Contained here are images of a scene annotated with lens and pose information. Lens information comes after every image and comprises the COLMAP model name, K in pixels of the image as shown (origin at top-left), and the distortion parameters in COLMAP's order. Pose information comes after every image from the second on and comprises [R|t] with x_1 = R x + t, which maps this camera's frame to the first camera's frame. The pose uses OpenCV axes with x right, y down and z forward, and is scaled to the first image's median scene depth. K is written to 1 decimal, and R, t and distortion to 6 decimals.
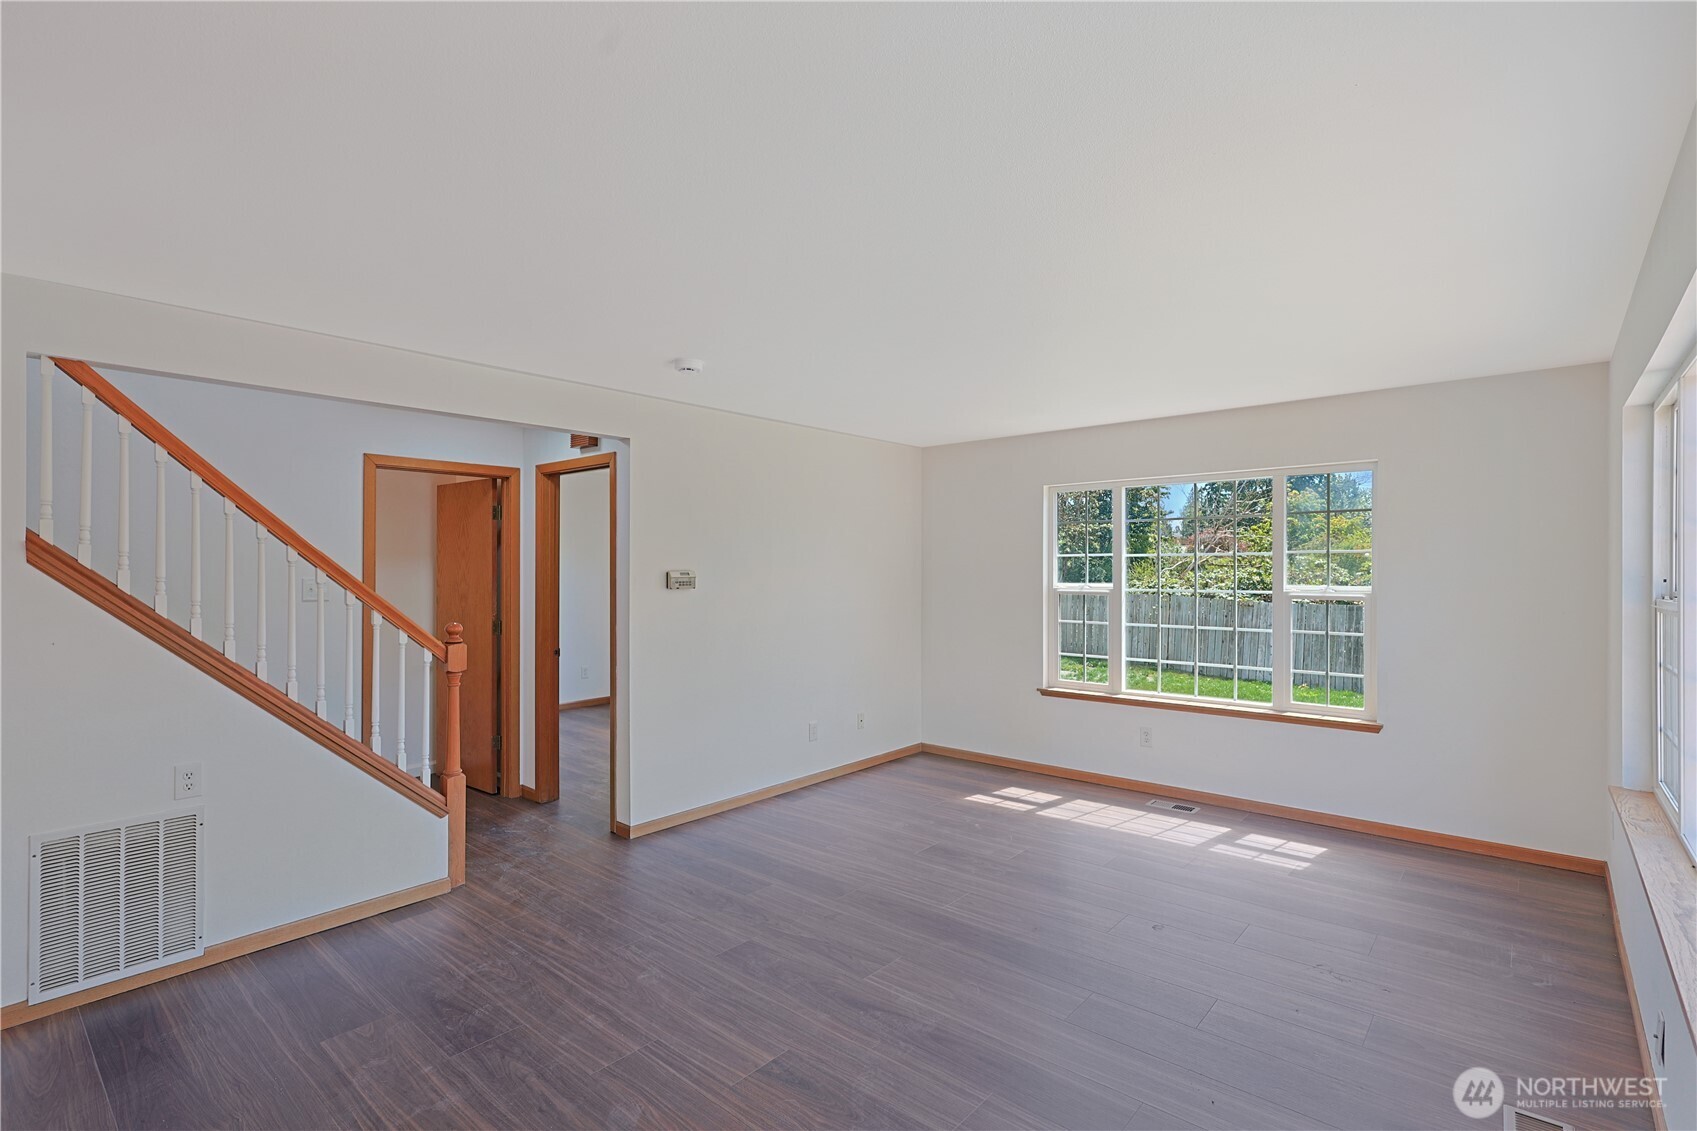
lens RADIAL K [[789.8, 0, 852.3], [0, 789.8, 564.9], [0, 0, 1]] dist [0.004180, -0.000177]
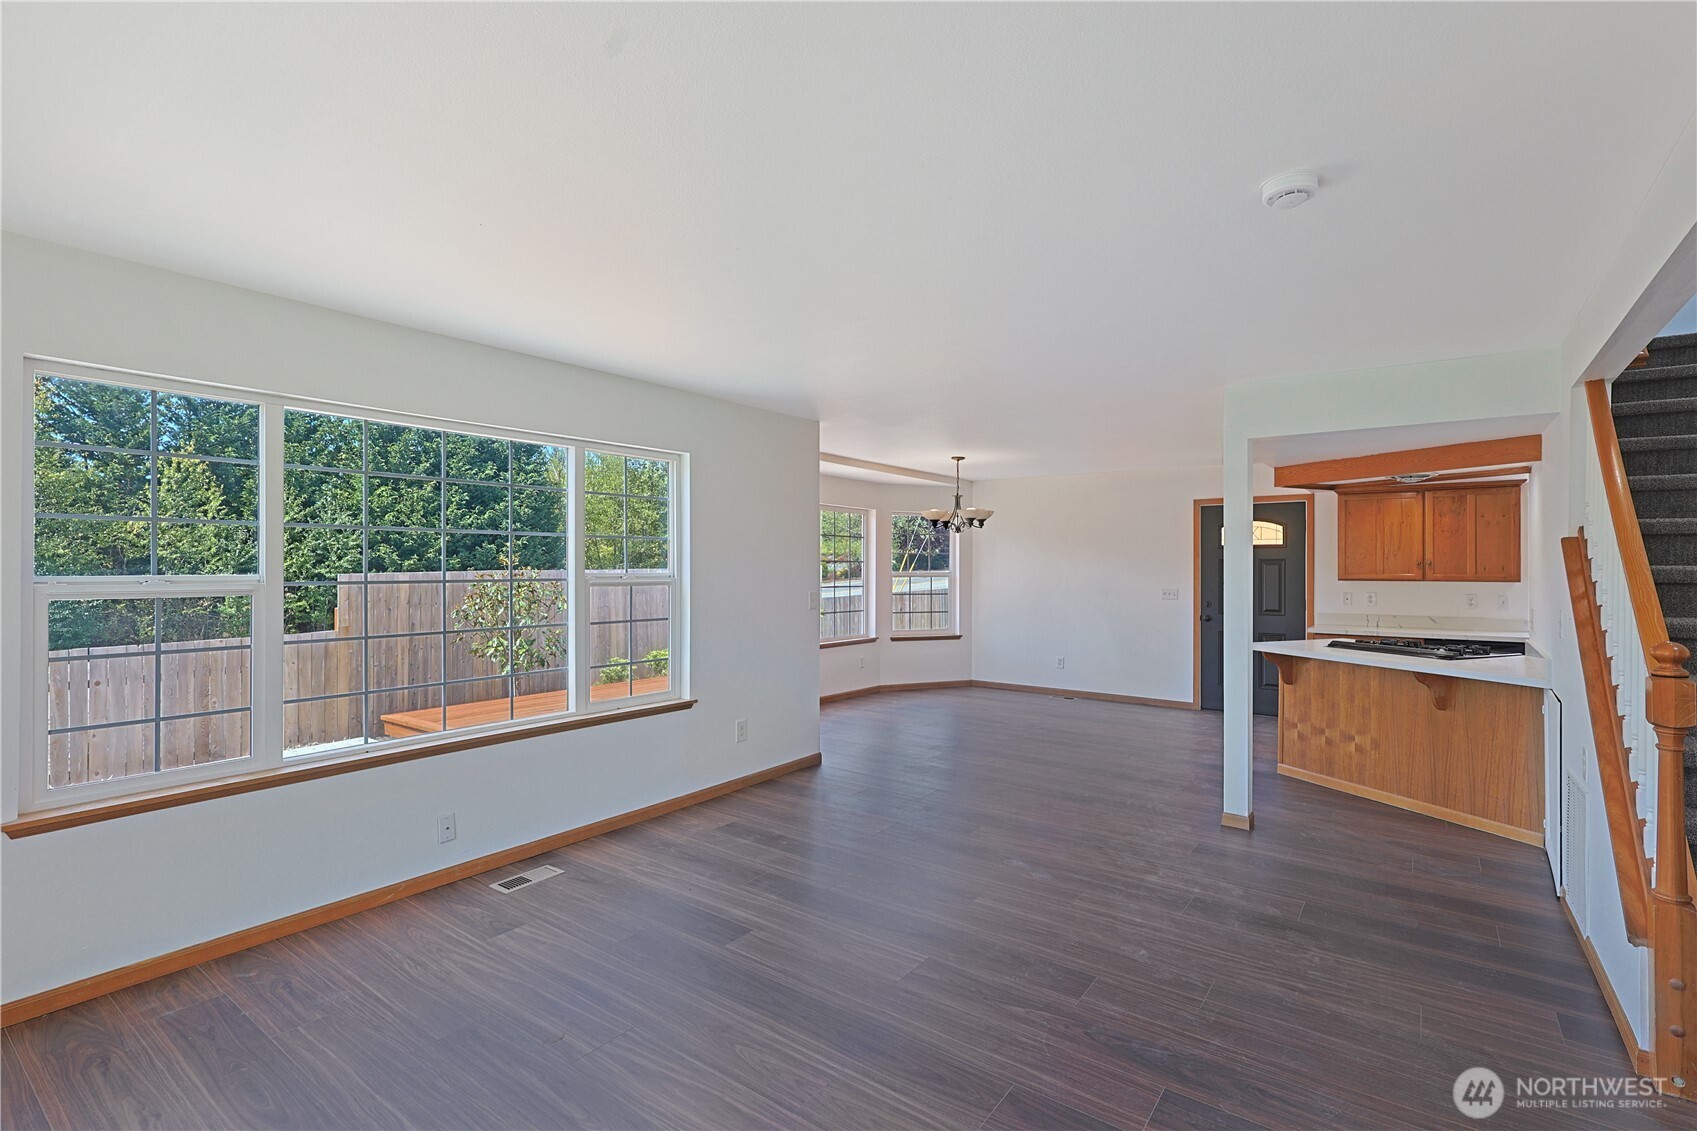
lens RADIAL K [[789.8, 0, 852.3], [0, 789.8, 564.9], [0, 0, 1]] dist [0.004180, -0.000177]
pose [[-0.996880, -0.002810, -0.078882, 0.208870], [-0.001935, 0.999936, -0.011173, 0.031769], [0.078909, -0.010985, -0.996821, 2.165818]]
